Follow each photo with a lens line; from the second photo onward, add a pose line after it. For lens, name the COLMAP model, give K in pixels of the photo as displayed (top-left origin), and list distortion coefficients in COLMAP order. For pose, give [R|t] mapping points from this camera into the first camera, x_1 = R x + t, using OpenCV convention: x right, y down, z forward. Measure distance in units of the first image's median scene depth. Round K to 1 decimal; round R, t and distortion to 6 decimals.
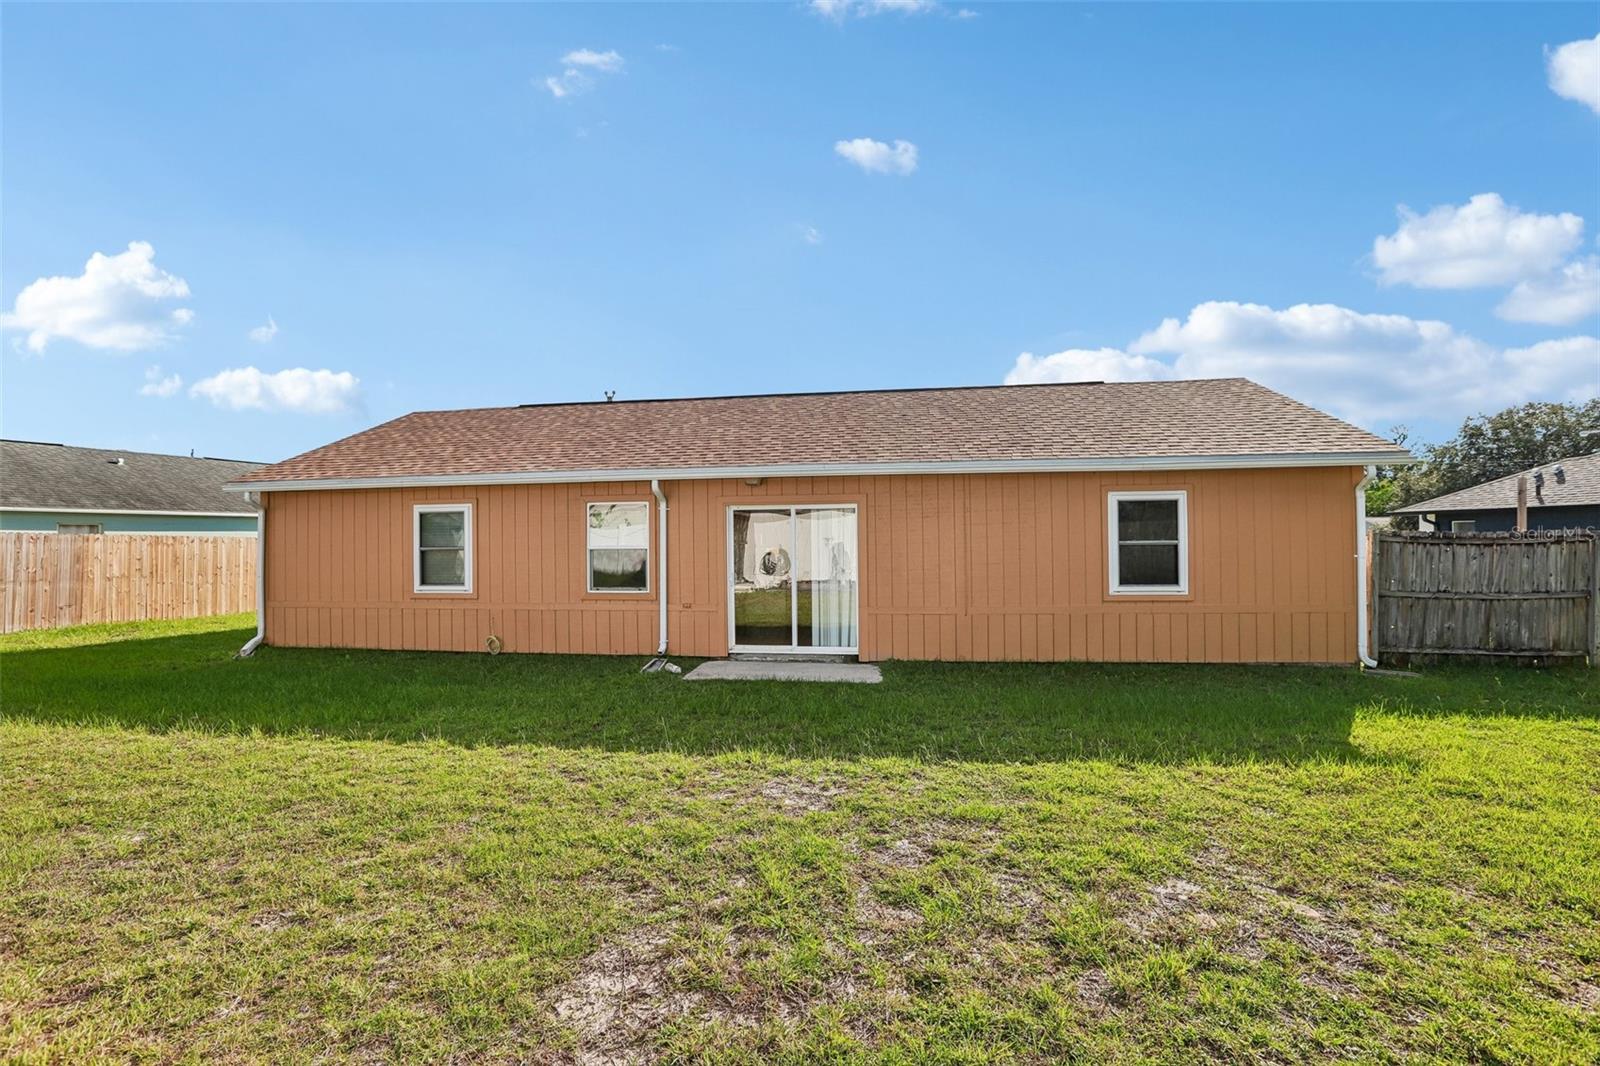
lens RADIAL K [[740.9, 0, 800.0], [0, 740.9, 533.0], [0, 0, 1]] dist [-0.056197, 0.023983]
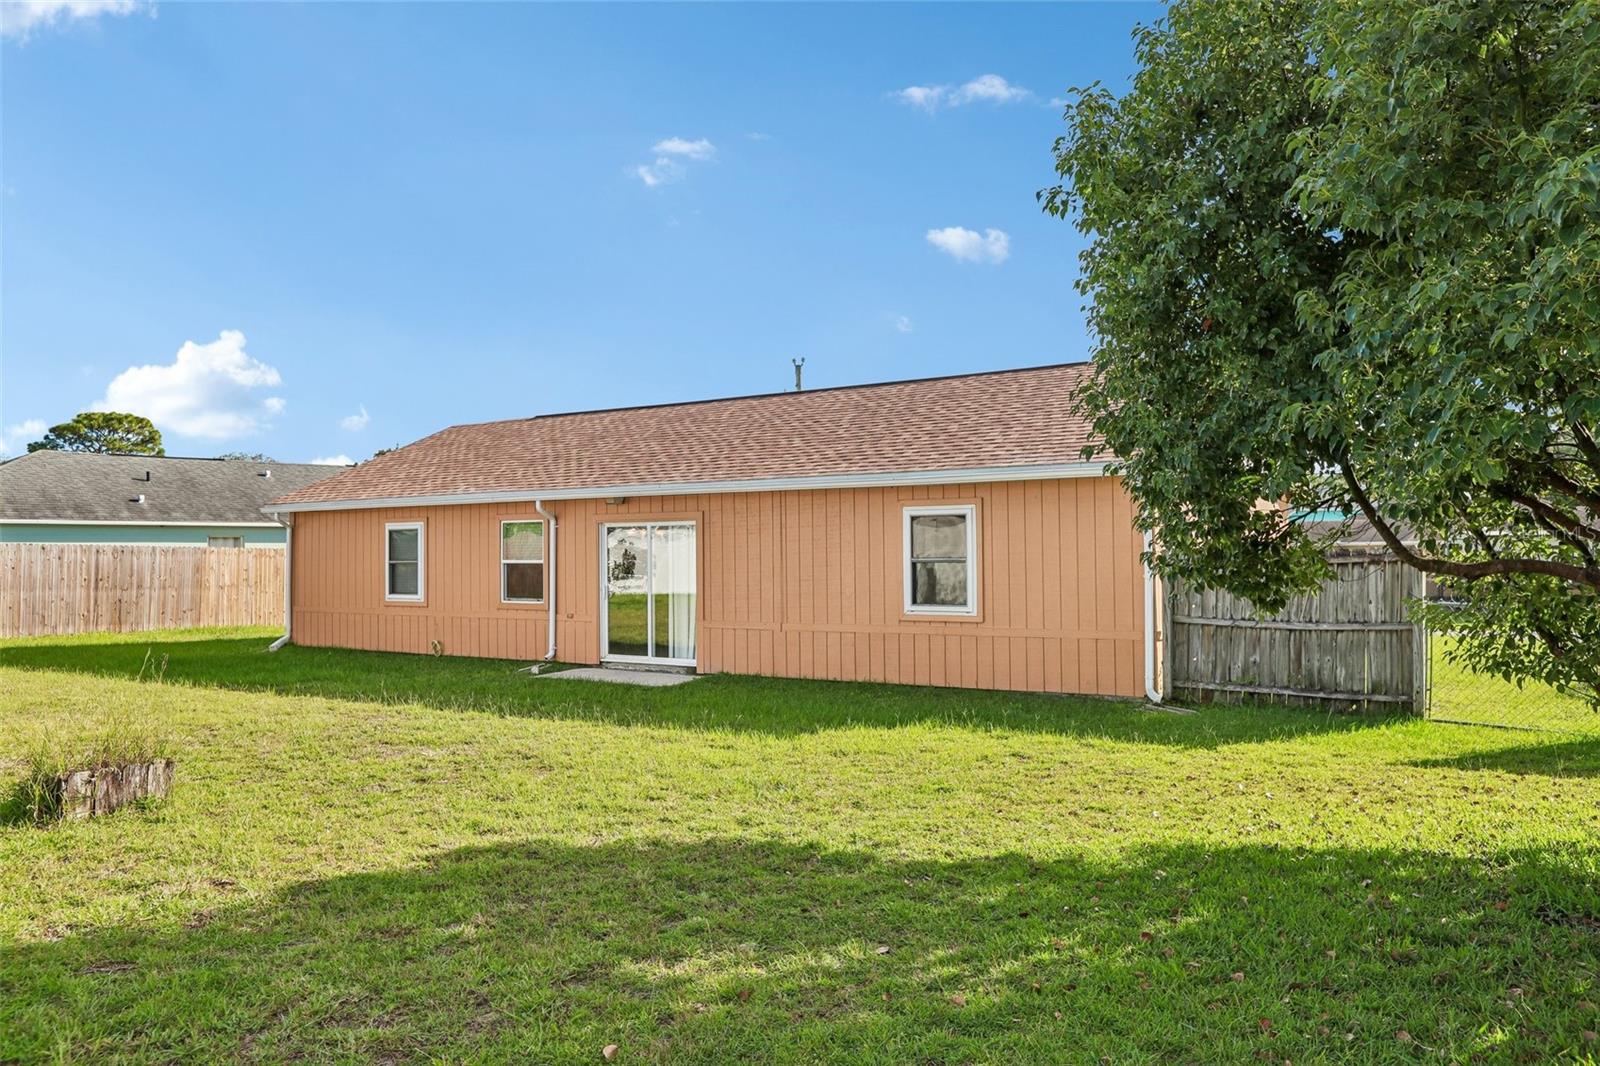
lens RADIAL K [[1190.7, 0, 800.0], [0, 1190.7, 533.0], [0, 0, 1]] dist [-0.005235, 0.000770]
pose [[0.912356, -0.003611, -0.409382, 0.865789], [0.001472, 0.999984, -0.005539, -0.012533], [0.409395, 0.004451, 0.912346, -0.447097]]
